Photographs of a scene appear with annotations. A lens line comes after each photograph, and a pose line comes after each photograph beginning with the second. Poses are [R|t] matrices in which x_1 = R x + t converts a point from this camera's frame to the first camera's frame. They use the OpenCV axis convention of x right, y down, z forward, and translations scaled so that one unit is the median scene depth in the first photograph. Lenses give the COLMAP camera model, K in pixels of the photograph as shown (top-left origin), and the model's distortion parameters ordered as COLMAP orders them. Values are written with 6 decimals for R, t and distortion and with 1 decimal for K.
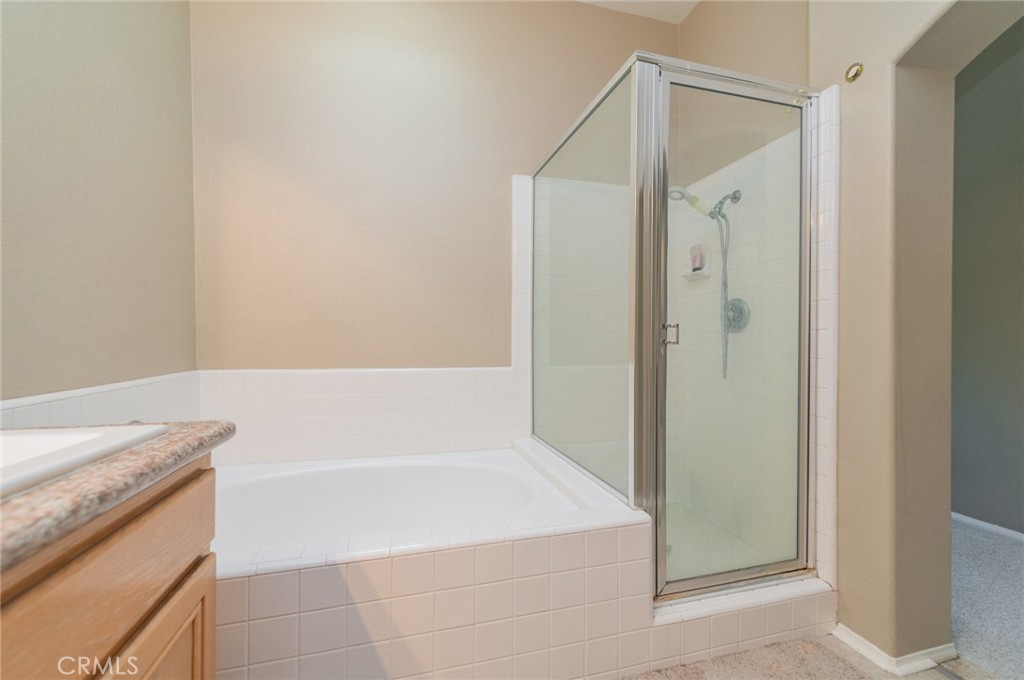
lens RADIAL K [[398.3, 0, 515.5], [0, 398.3, 344.4], [0, 0, 1]] dist [0.016870, -0.004802]
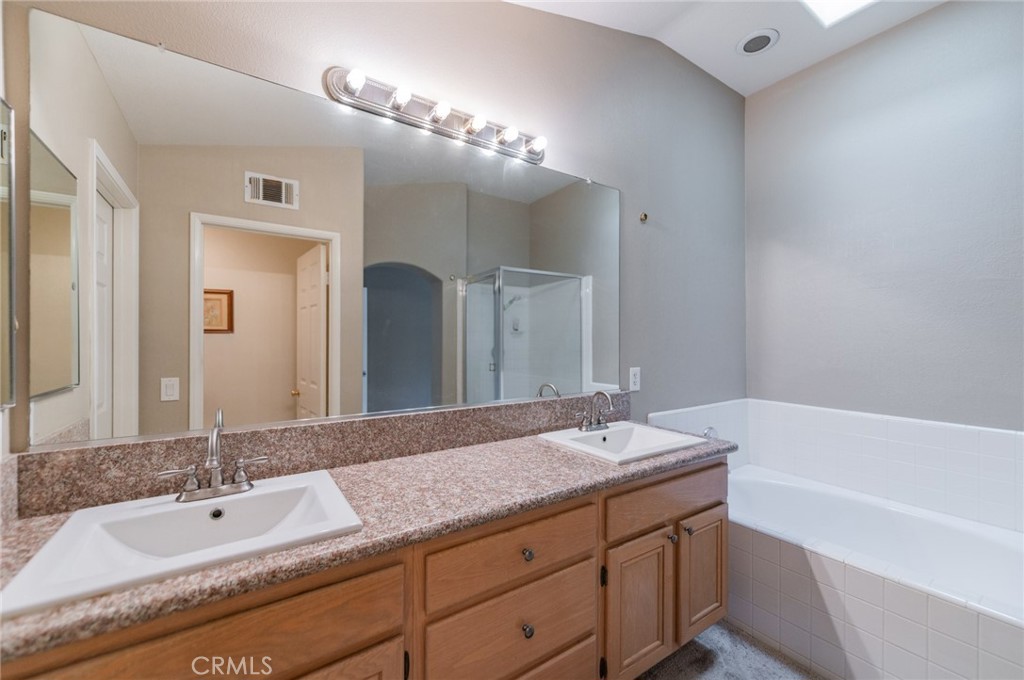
lens RADIAL K [[398.3, 0, 507.4], [0, 398.3, 343.8], [0, 0, 1]] dist [0.016870, -0.004802]
pose [[0.290569, -0.006049, -0.956835, 0.954282], [-0.003716, 0.999965, -0.007450, -0.310270], [0.956847, 0.005720, 0.290536, -0.747175]]
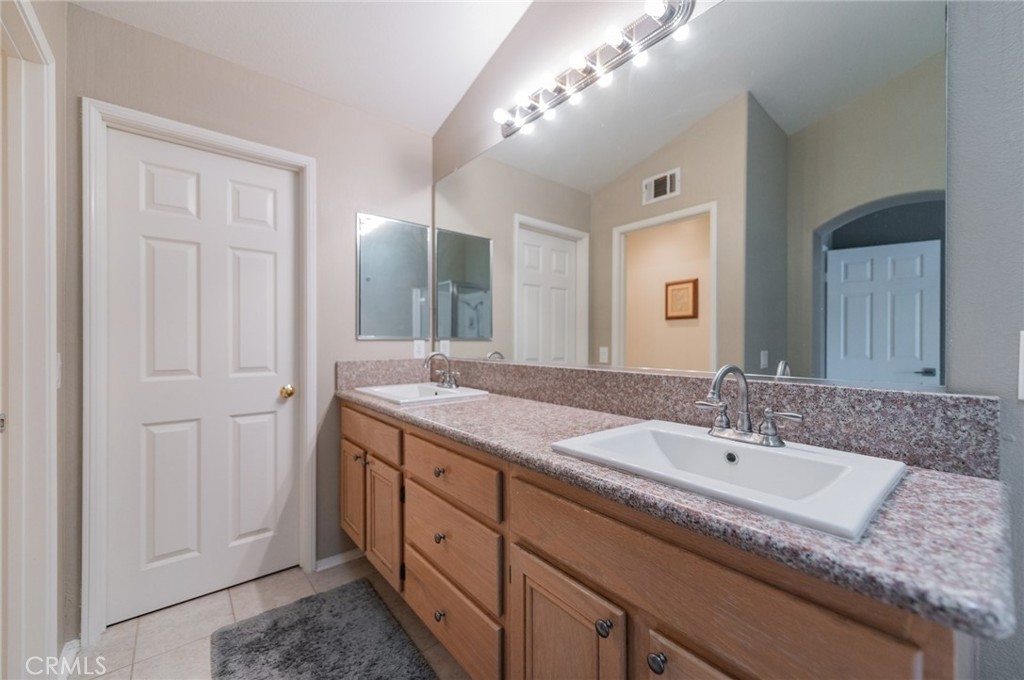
lens RADIAL K [[398.3, 0, 504.9], [0, 398.3, 341.5], [0, 0, 1]] dist [0.016870, -0.004802]
pose [[-0.926473, -0.007588, -0.376285, 0.024696], [-0.010450, 0.999930, 0.005564, -0.135340], [0.376216, 0.009087, -0.926487, 1.295382]]
